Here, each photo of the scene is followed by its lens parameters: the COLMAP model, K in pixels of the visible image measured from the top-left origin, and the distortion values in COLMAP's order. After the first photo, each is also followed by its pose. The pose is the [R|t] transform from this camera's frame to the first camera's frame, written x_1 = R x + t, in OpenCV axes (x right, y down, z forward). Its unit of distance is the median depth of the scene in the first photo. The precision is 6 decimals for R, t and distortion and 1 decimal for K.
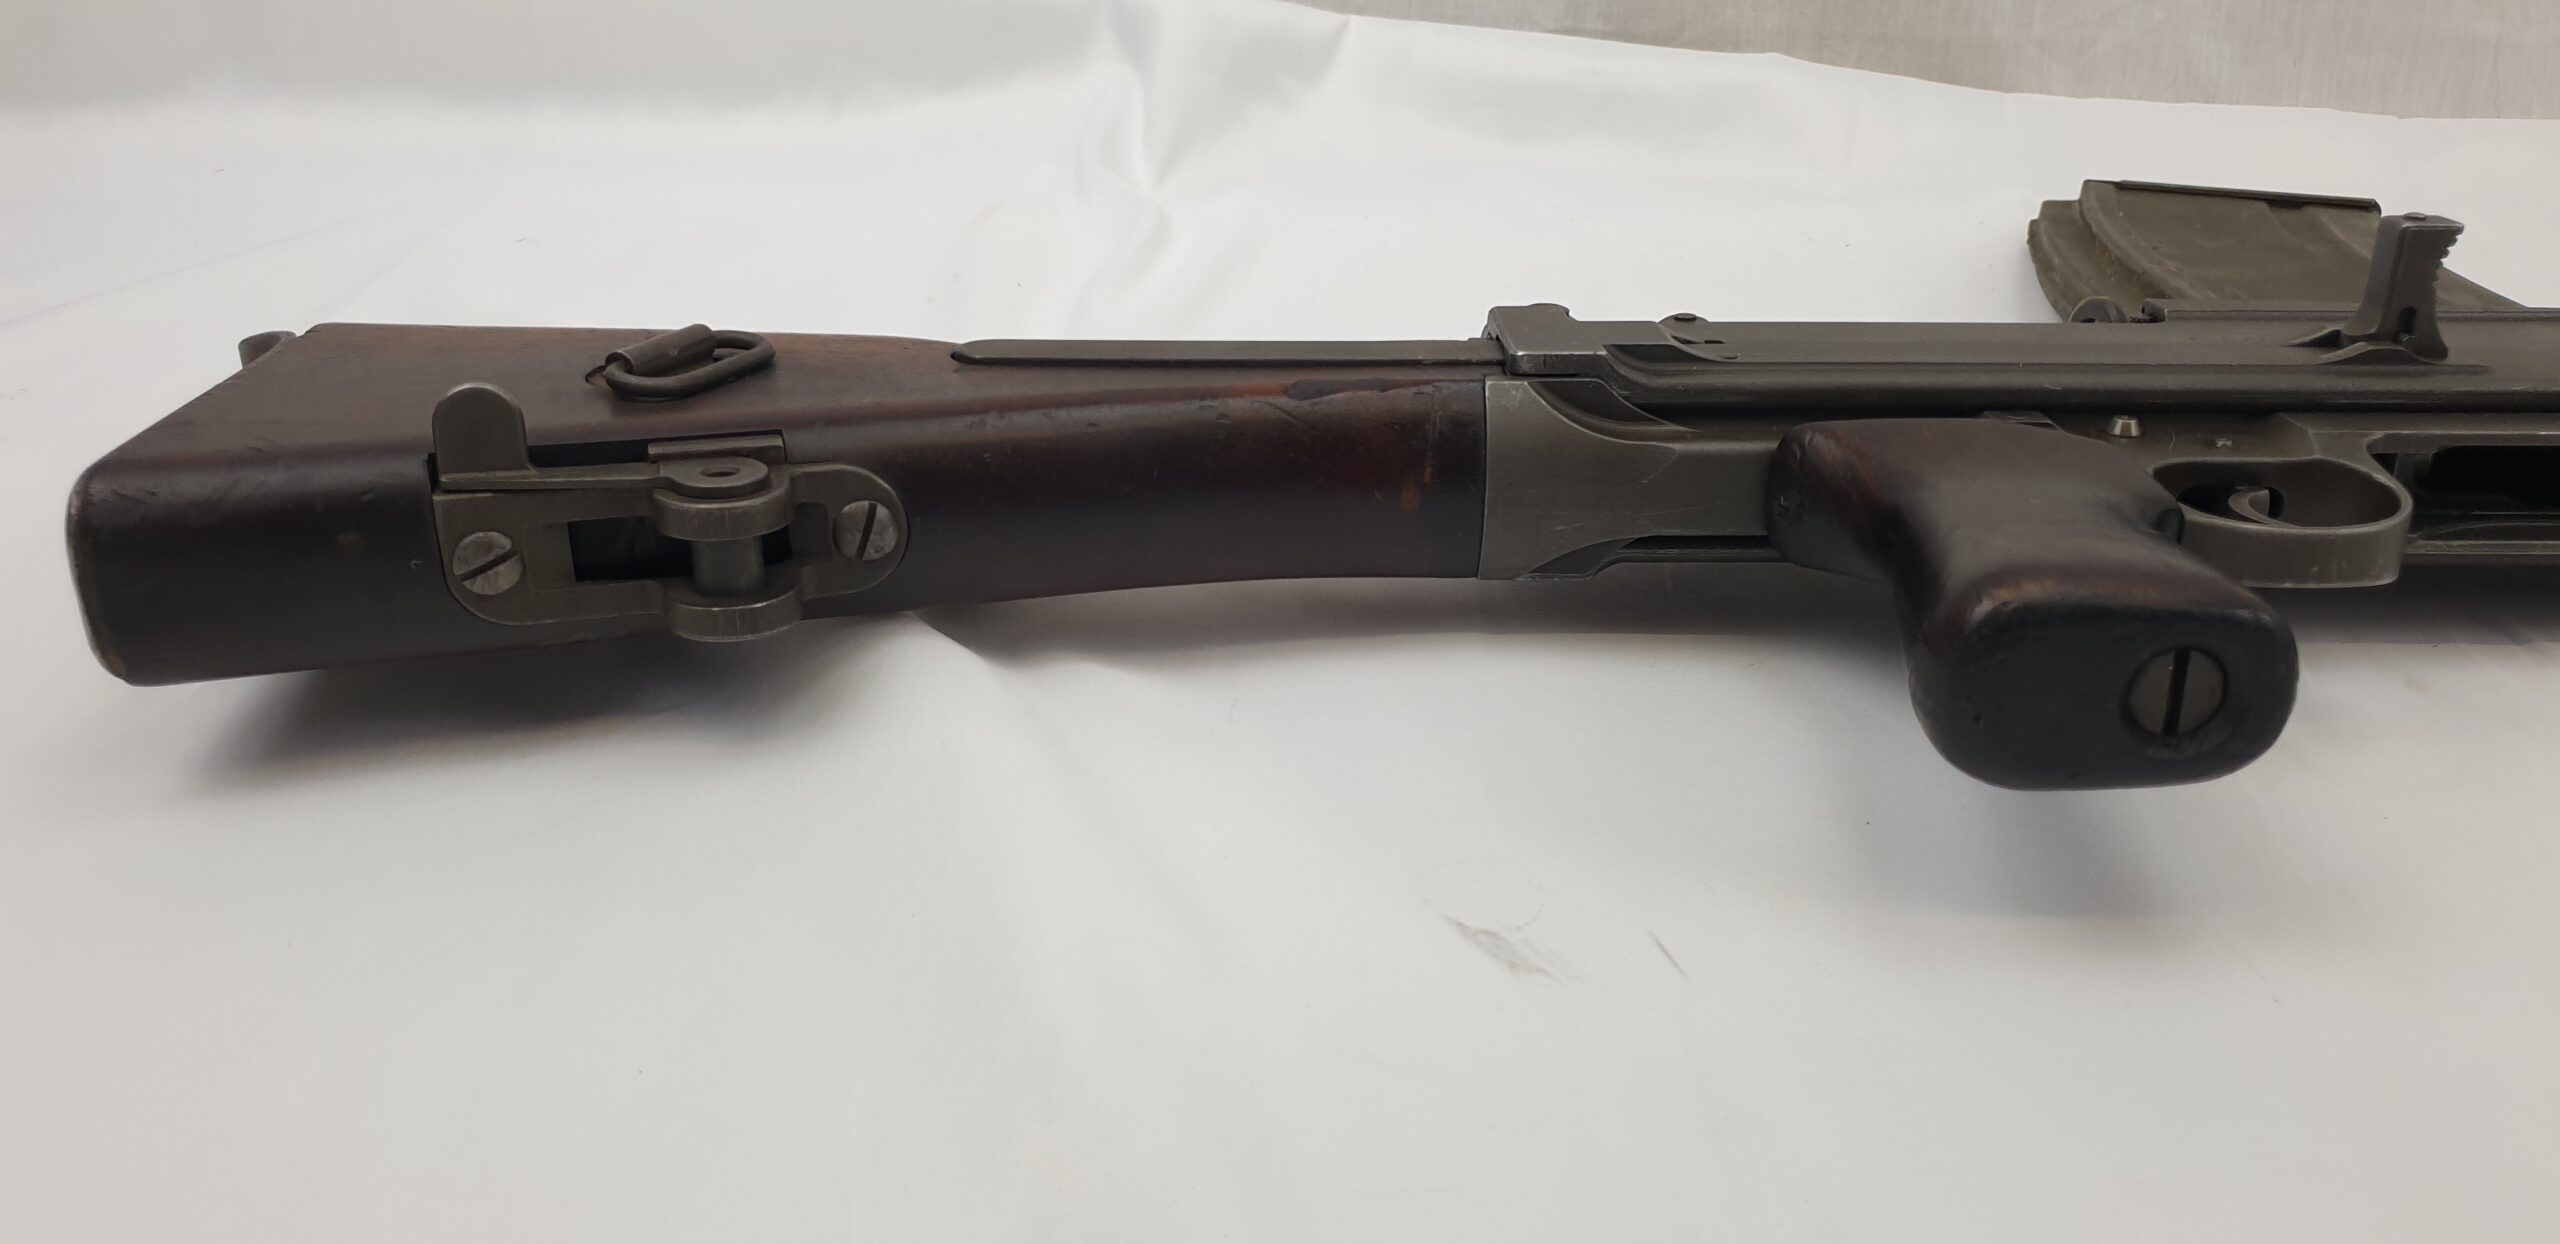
lens RADIAL K [[2101.0, 0, 1280.0], [0, 2101.0, 622.0], [0, 0, 1]] dist [0.051001, 0.015006]
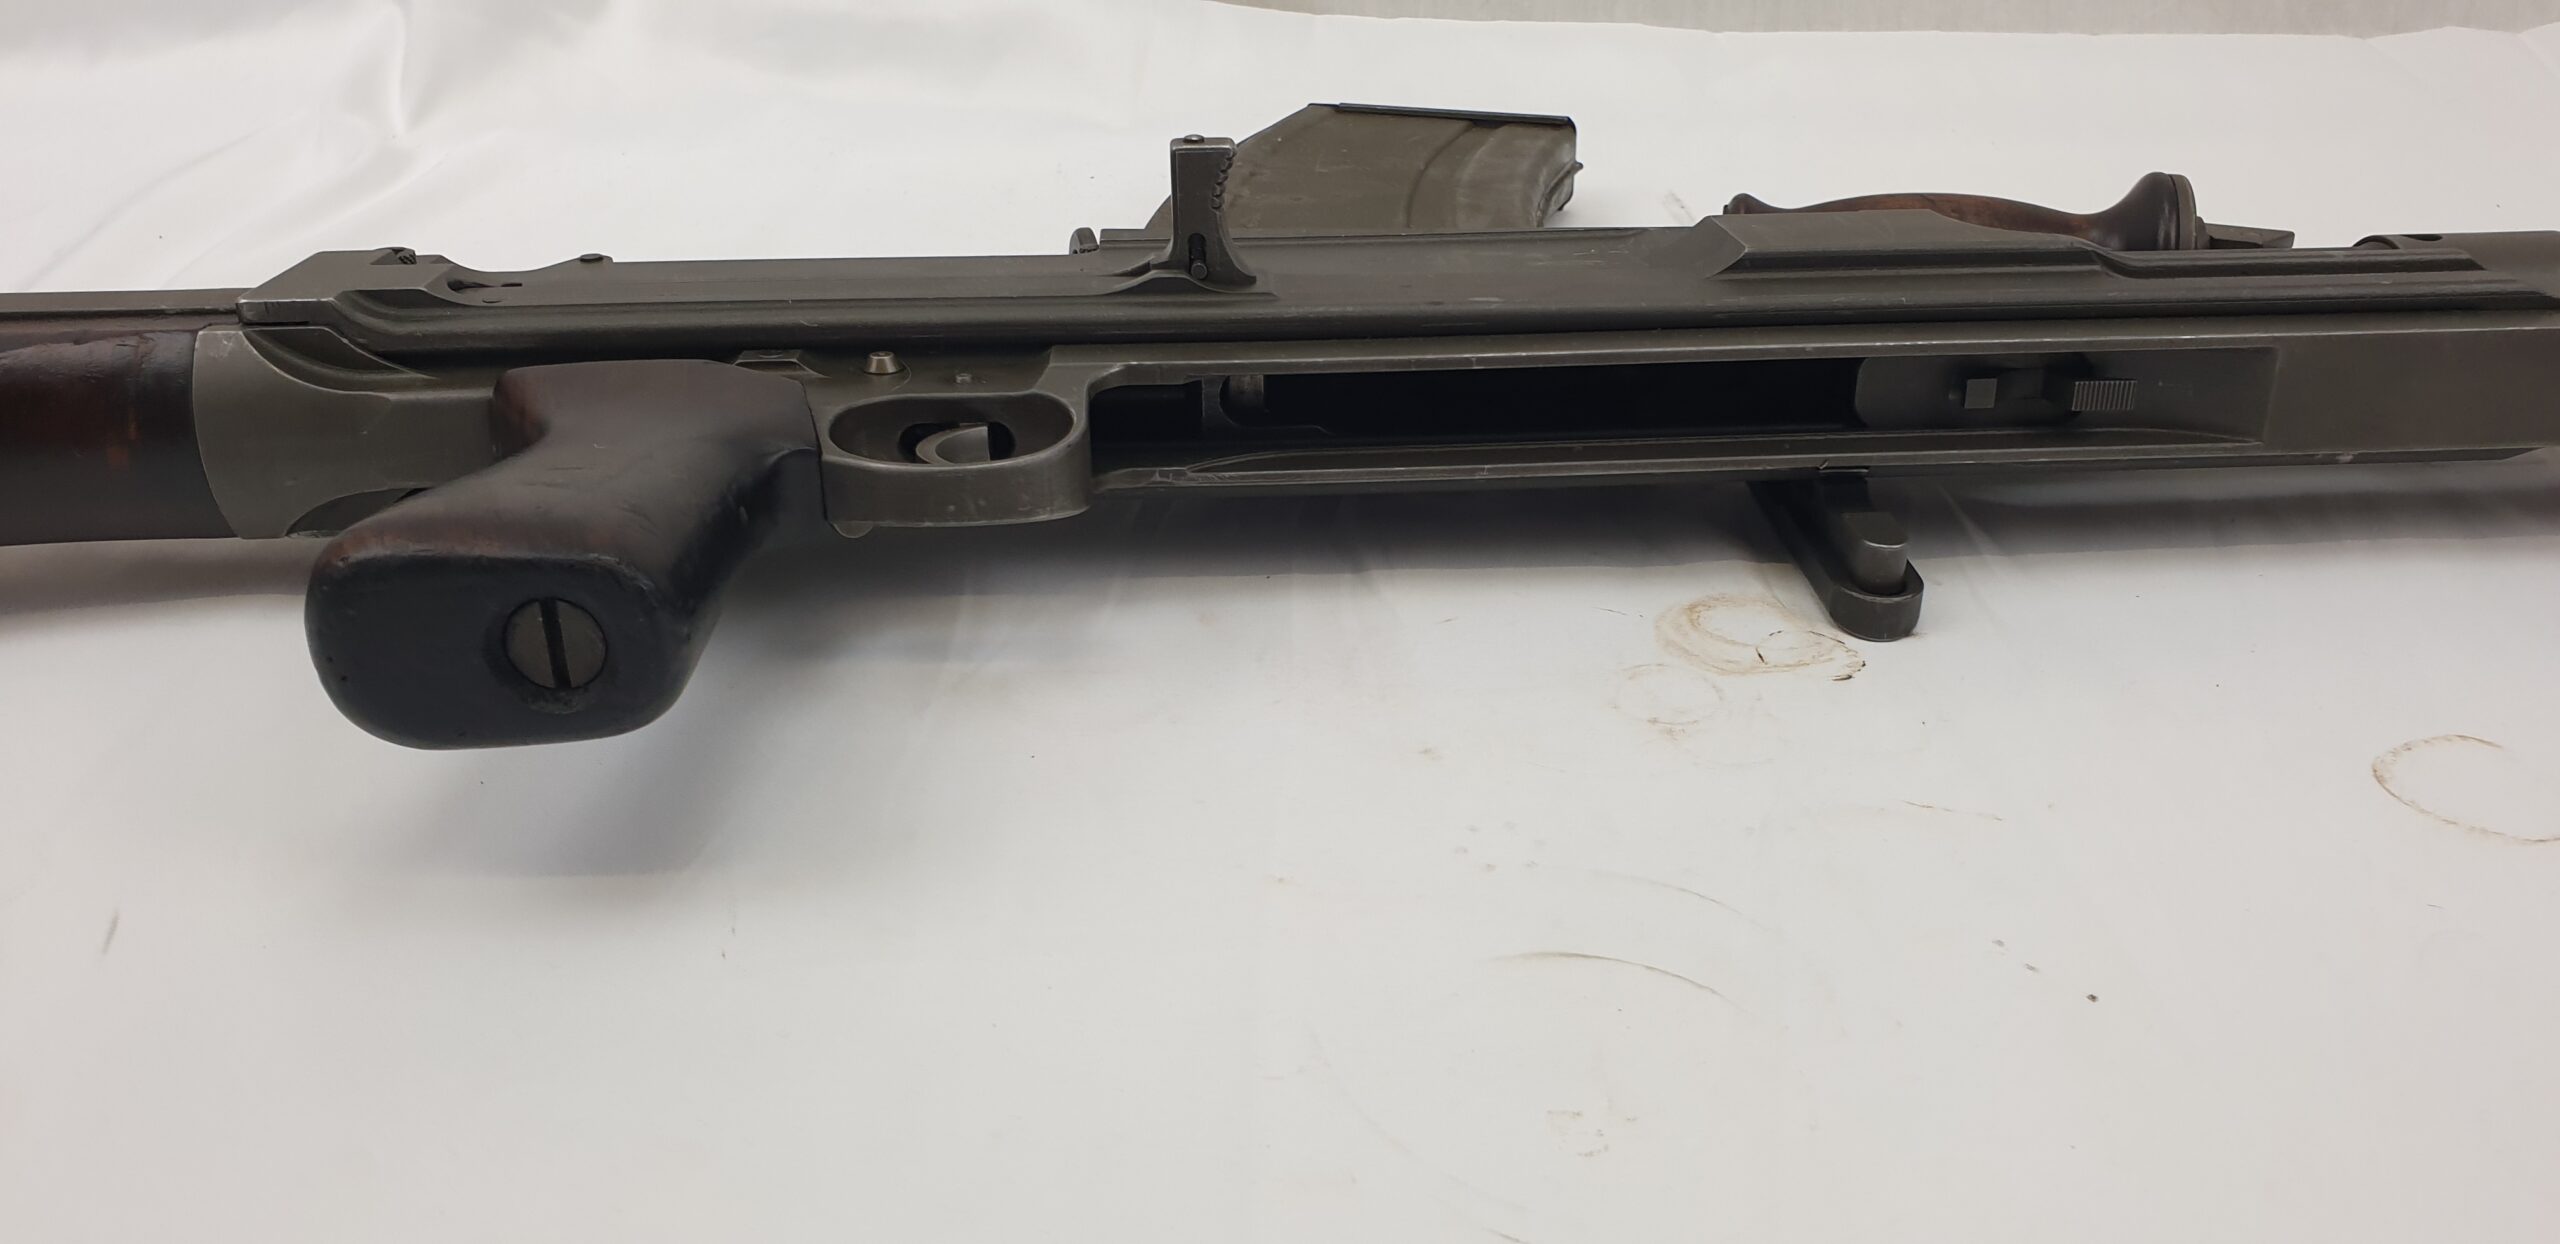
lens RADIAL K [[2088.5, 0, 1280.0], [0, 2088.5, 622.0], [0, 0, 1]] dist [0.038506, 0.007044]
pose [[0.999539, -0.029659, 0.006472, 0.569405], [0.029429, 0.999017, 0.033155, 0.000331], [-0.007449, -0.032949, 0.999429, 0.029454]]
